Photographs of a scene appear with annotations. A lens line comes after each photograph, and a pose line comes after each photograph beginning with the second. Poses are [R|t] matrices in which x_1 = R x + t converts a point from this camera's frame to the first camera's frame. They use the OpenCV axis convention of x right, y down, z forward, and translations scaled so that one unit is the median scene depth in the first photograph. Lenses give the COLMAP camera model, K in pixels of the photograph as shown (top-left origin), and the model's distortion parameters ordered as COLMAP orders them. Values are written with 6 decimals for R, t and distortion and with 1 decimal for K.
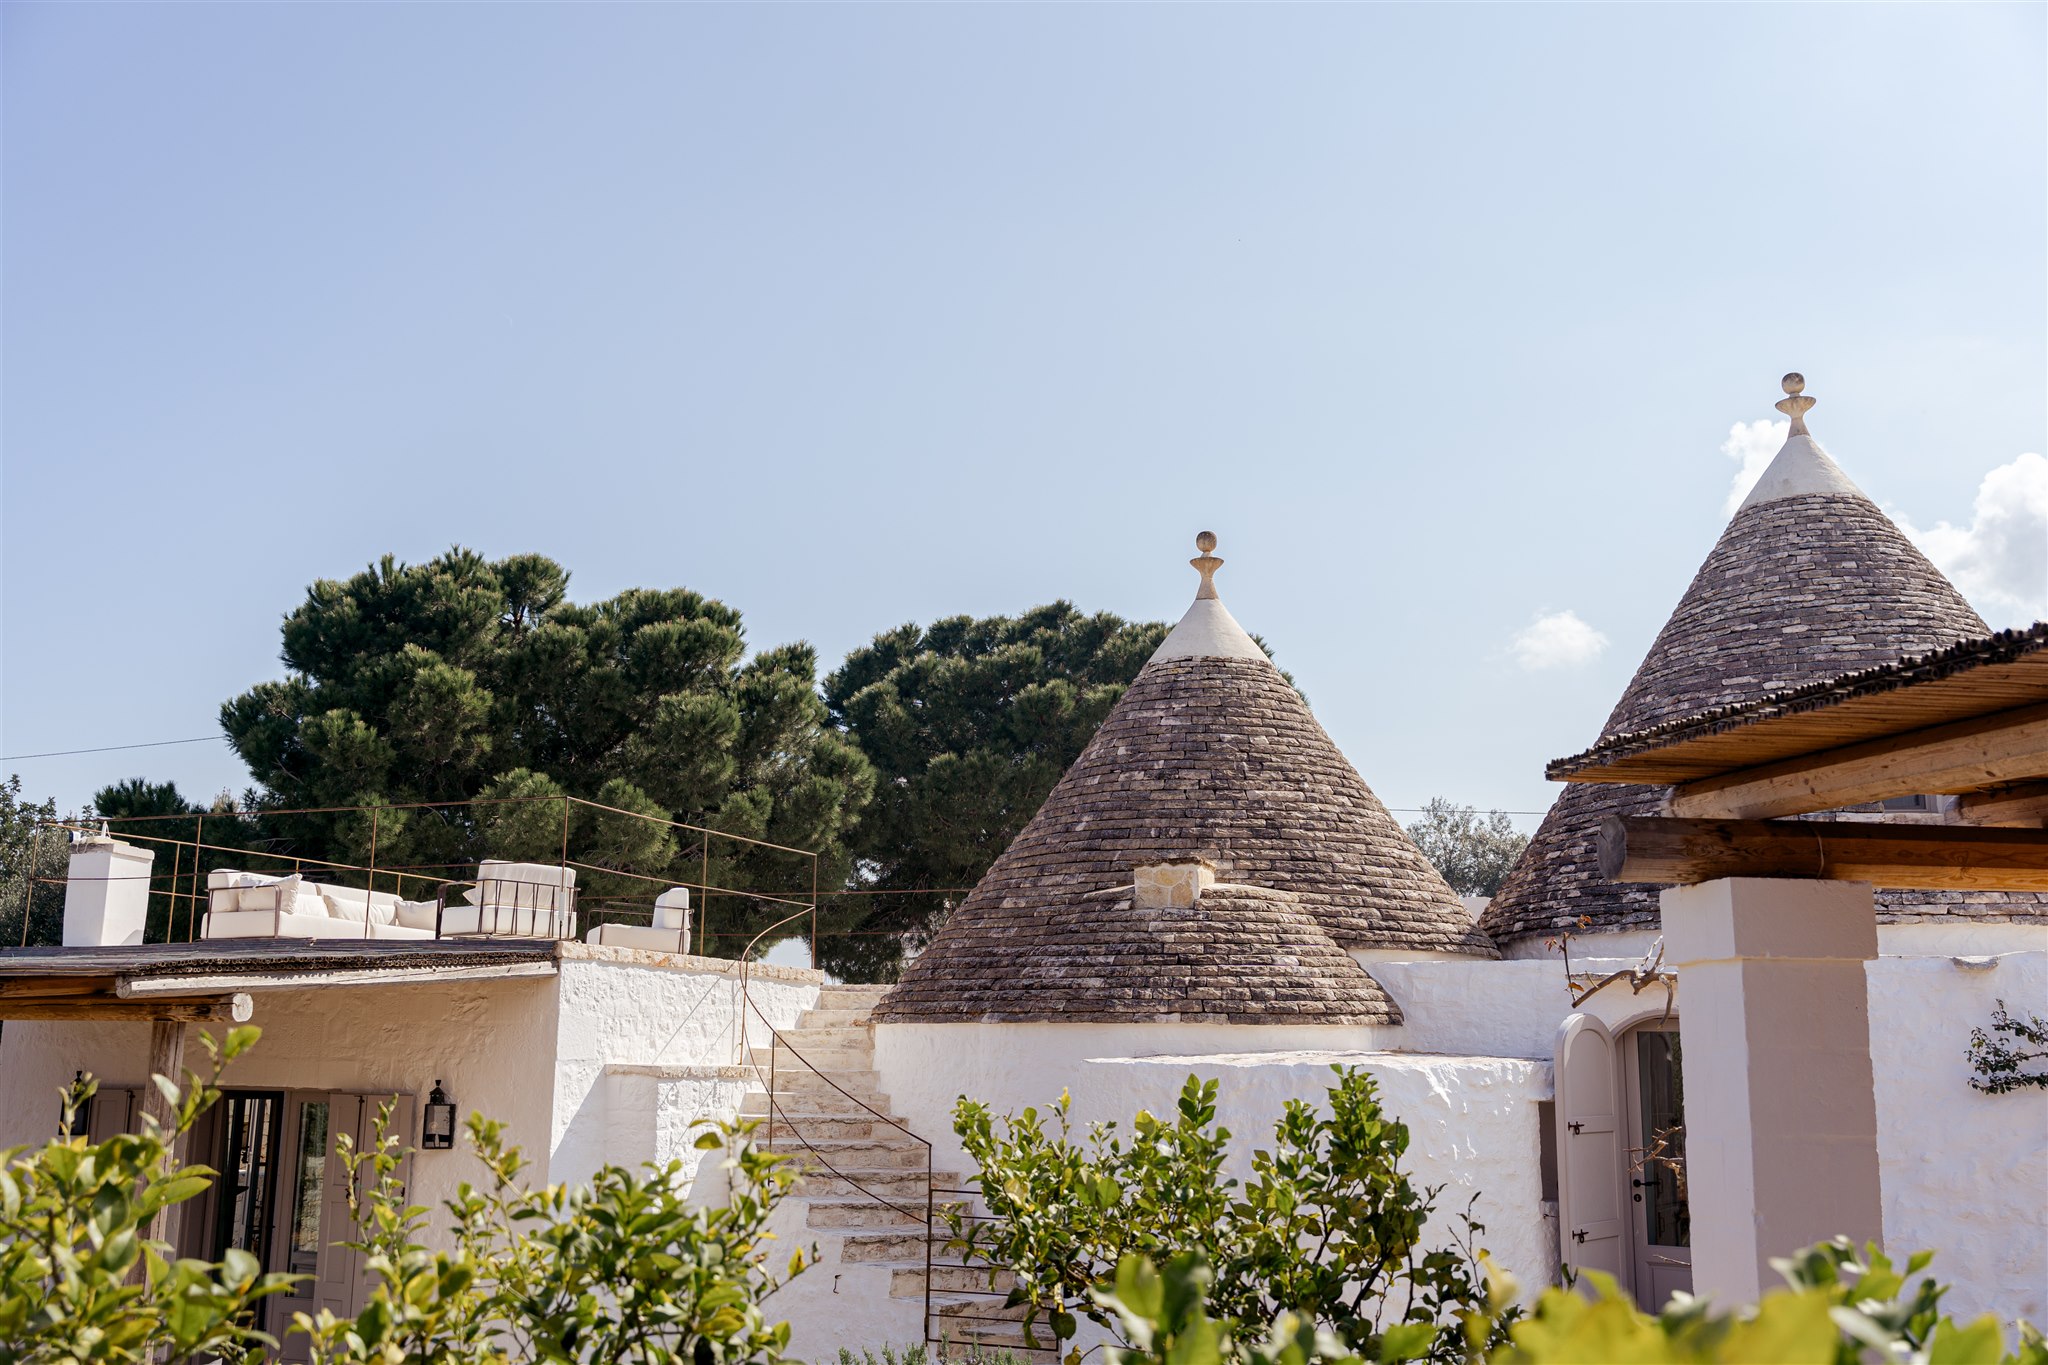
lens RADIAL K [[1879.7, 0, 1056.1], [0, 1879.7, 675.9], [0, 0, 1]] dist [0.001137, -0.005314]
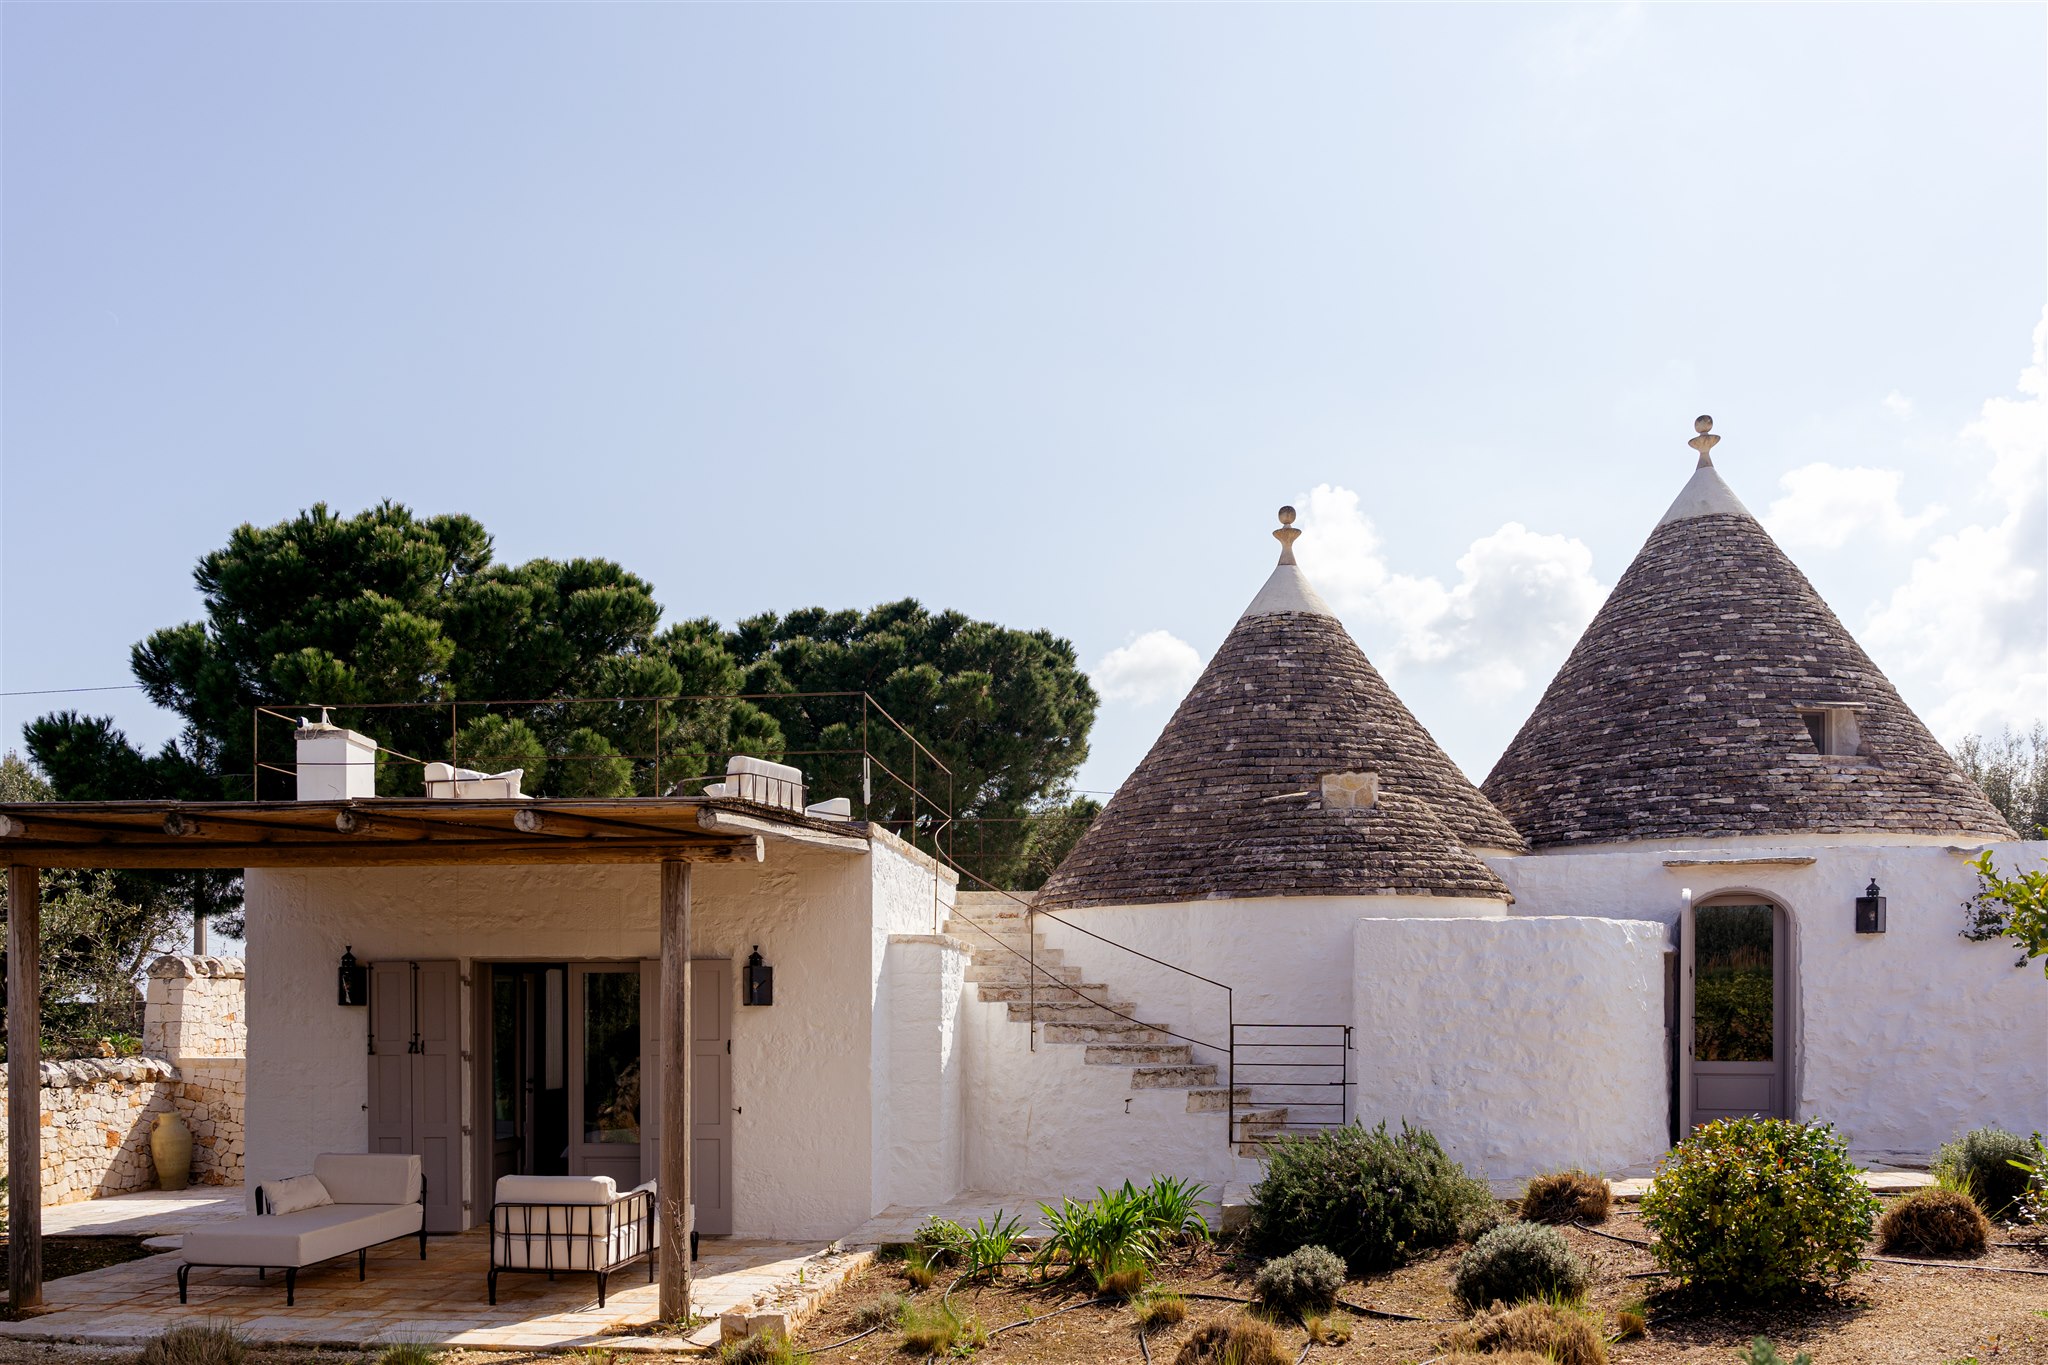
lens RADIAL K [[1515.2, 0, 1026.7], [0, 1515.2, 1037.3], [0, 0, 1]] dist [-0.001540, 0.002270]
pose [[0.960873, -0.015303, 0.276567, -0.232462], [-0.041229, 0.979448, 0.197436, 0.046230], [-0.273905, -0.201114, 0.940494, 0.055025]]
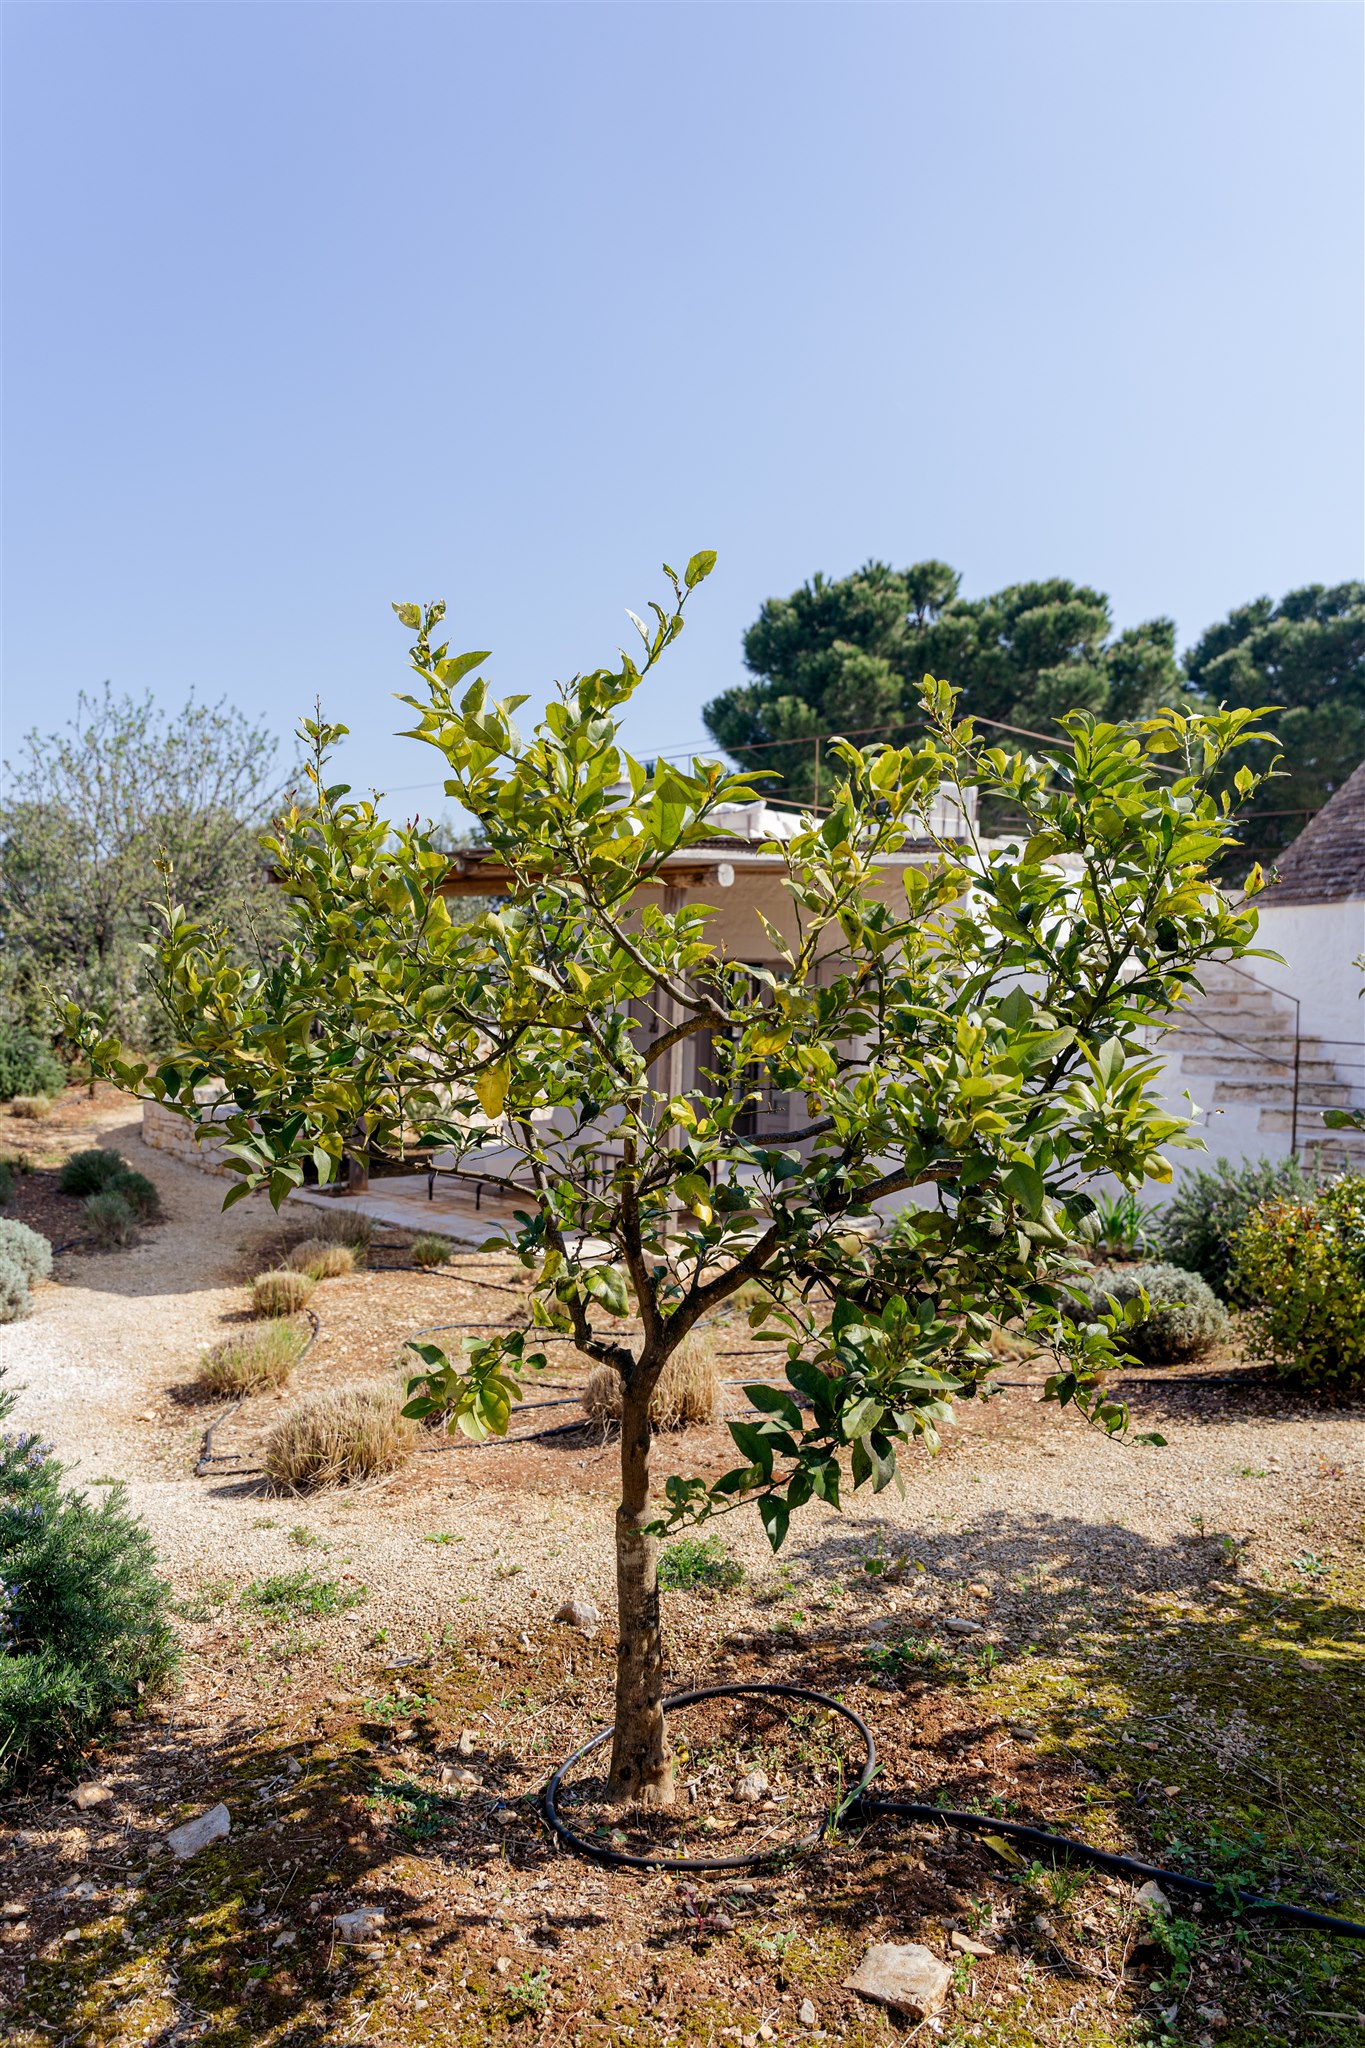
lens RADIAL K [[1485.5, 0, 682.5], [0, 1485.5, 1024.0], [0, 0, 1]] dist [0.004719, 0.001503]
pose [[0.905621, 0.026562, -0.423254, -0.012058], [0.062367, 0.978843, 0.194874, 0.033711], [0.419476, -0.202879, 0.884805, 0.030277]]
